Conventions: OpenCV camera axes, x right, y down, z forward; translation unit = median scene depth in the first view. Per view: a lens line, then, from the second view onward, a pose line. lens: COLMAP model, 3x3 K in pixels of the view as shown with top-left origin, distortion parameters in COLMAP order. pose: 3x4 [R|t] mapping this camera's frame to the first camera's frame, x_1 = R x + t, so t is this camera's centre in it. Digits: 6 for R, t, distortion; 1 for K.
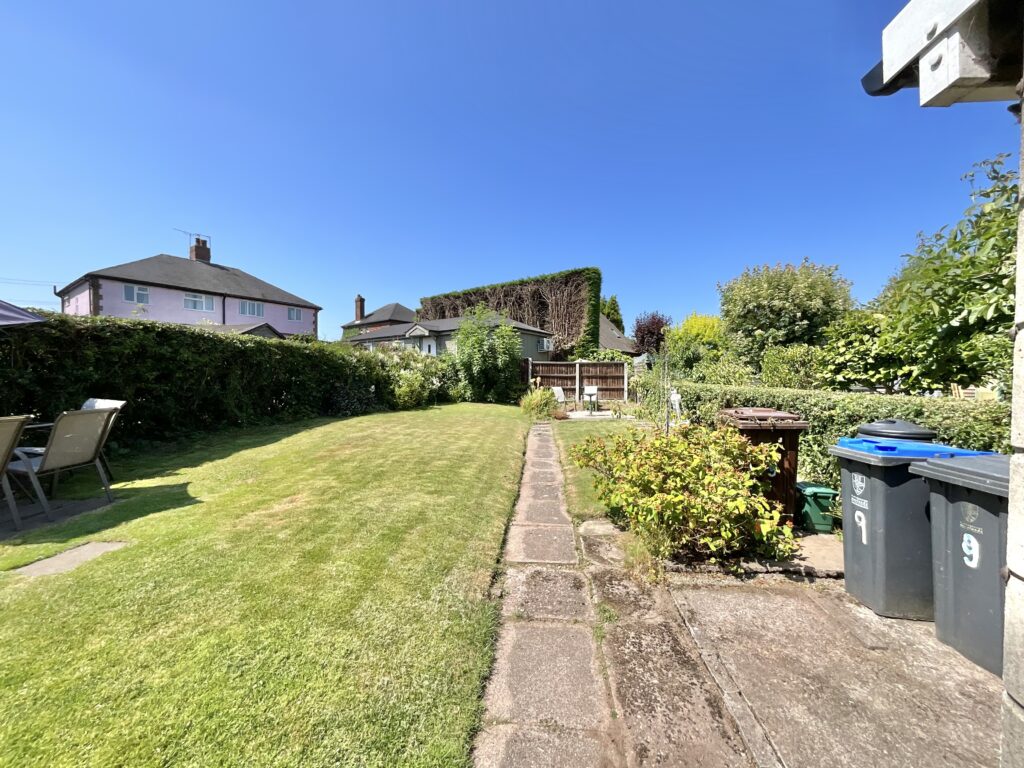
lens RADIAL K [[412.3, 0, 511.0], [0, 412.3, 383.8], [0, 0, 1]] dist [-0.002068, -0.001255]
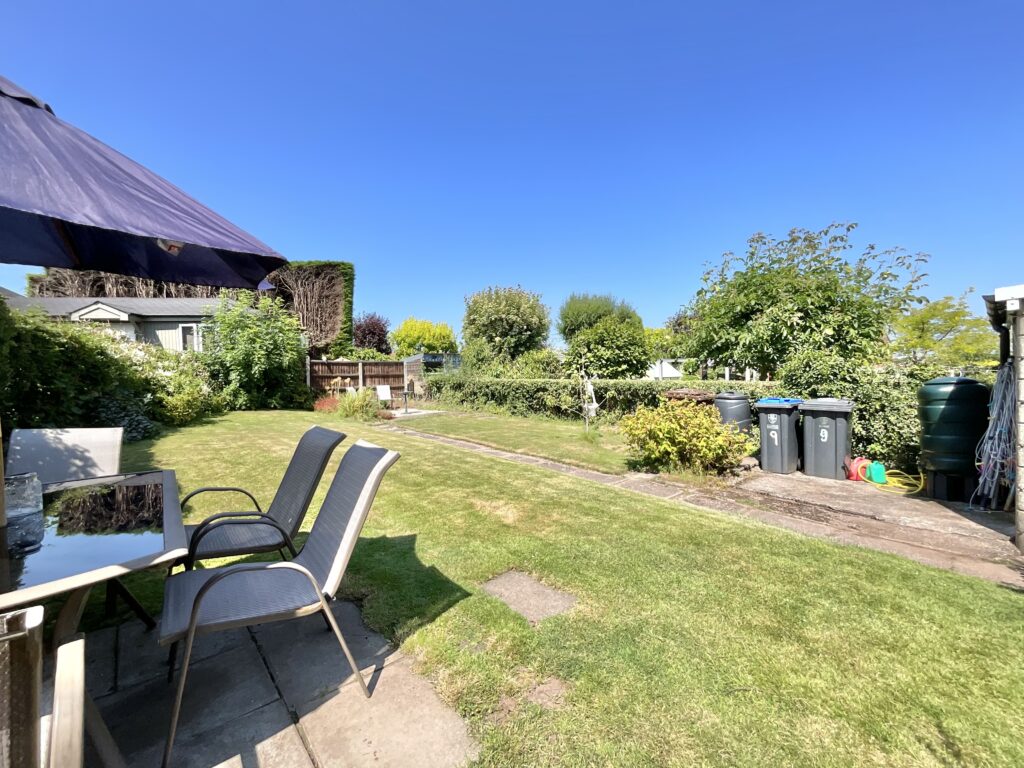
lens RADIAL K [[412.3, 0, 511.4], [0, 412.3, 381.3], [0, 0, 1]] dist [-0.002068, -0.001255]
pose [[0.711695, -0.025817, 0.702014, -0.278410], [0.029740, 0.999536, 0.006608, -0.001434], [-0.701859, 0.016175, 0.712133, 0.069721]]
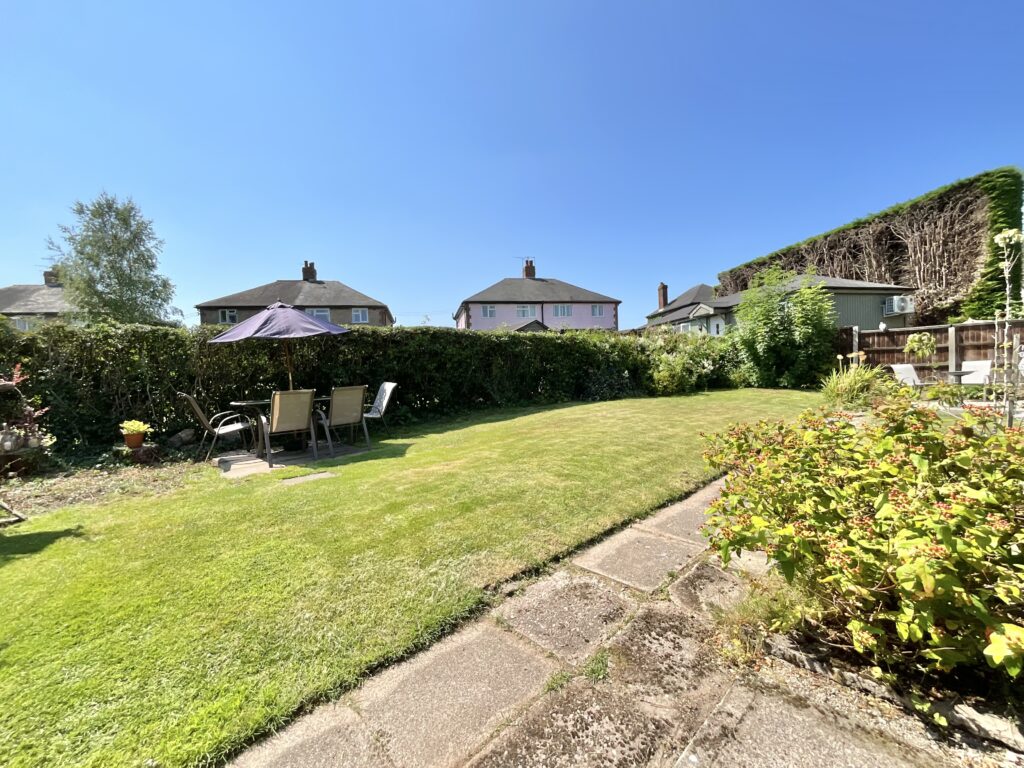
lens RADIAL K [[412.3, 0, 512.2], [0, 412.3, 383.5], [0, 0, 1]] dist [-0.002068, -0.001255]
pose [[0.733066, -0.014910, -0.679994, 0.098486], [0.030513, 0.999474, 0.010979, 0.011592], [0.679473, -0.028797, 0.733135, 0.066615]]
